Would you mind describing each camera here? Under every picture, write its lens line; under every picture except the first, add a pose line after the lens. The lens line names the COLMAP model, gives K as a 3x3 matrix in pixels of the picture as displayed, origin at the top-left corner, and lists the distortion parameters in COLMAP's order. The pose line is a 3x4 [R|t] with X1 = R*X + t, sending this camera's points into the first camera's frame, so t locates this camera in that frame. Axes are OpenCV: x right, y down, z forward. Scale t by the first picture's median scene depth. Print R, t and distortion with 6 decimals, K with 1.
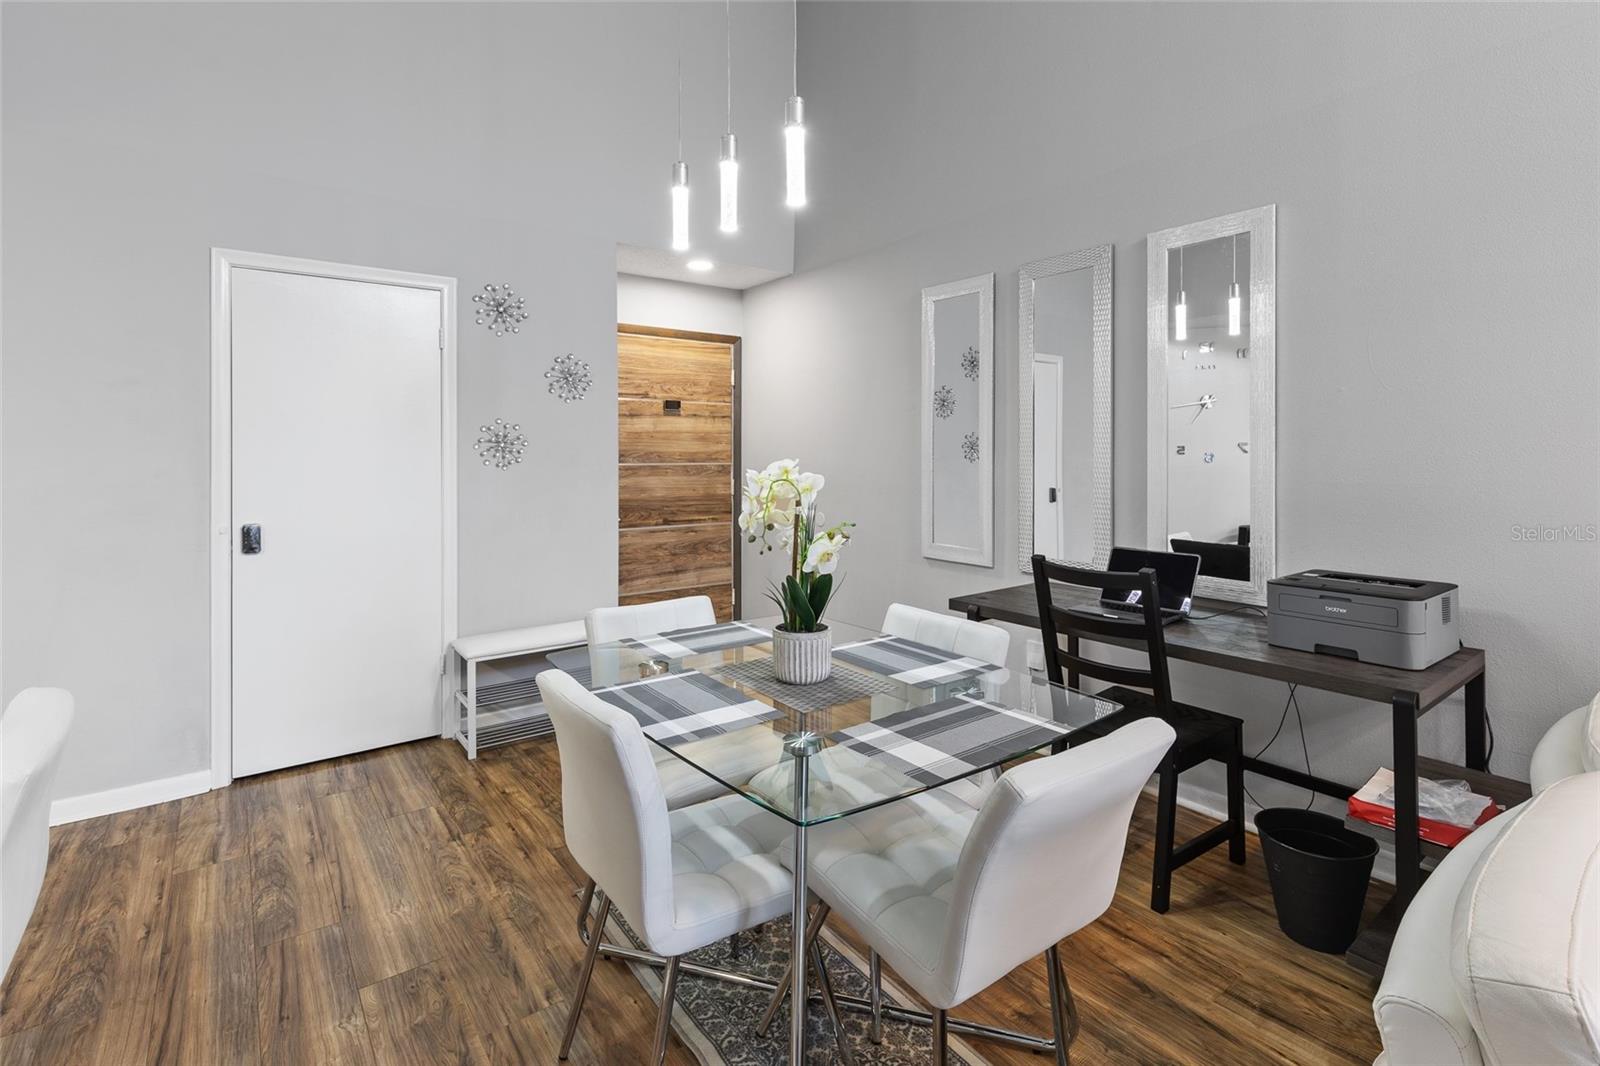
lens RADIAL K [[744.9, 0, 805.7], [0, 744.9, 459.0], [0, 0, 1]] dist [0.001137, 0.000156]
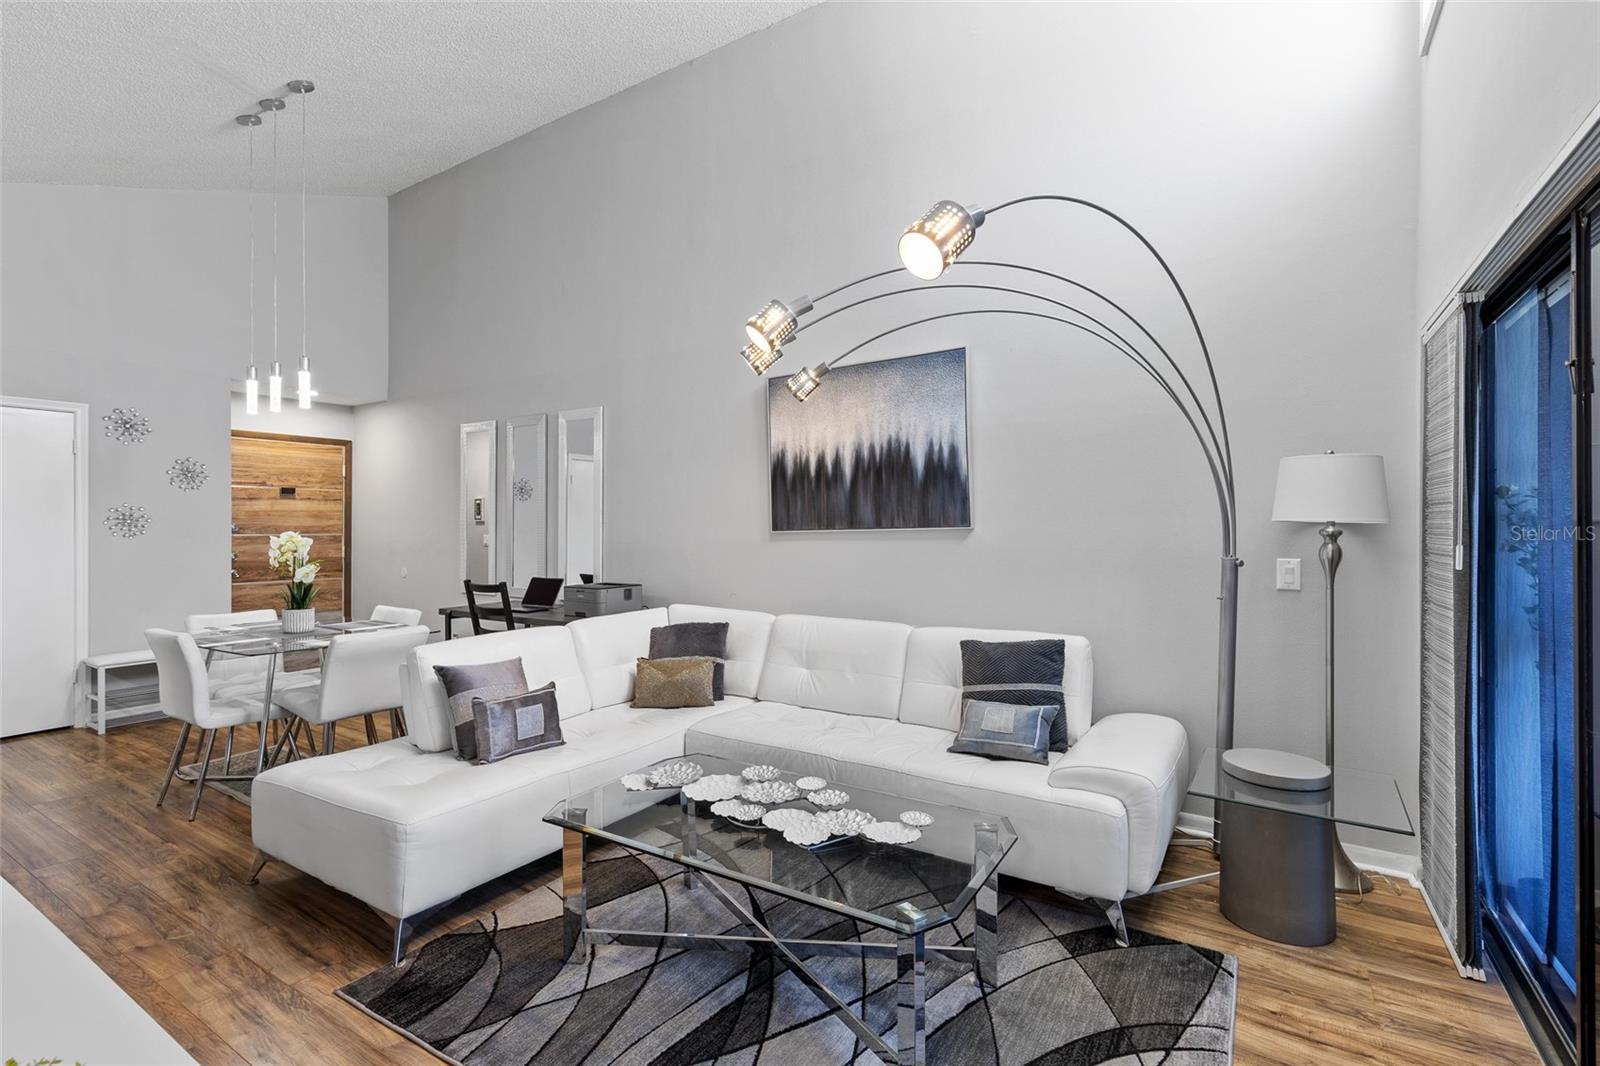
lens RADIAL K [[732.2, 0, 796.6], [0, 732.2, 526.6], [0, 0, 1]] dist [0.001764, 0.000157]
pose [[0.940836, 0.000044, 0.338863, 0.322205], [0.001881, 0.999984, -0.005352, 0.001012], [-0.338858, 0.005673, 0.940820, -0.759115]]
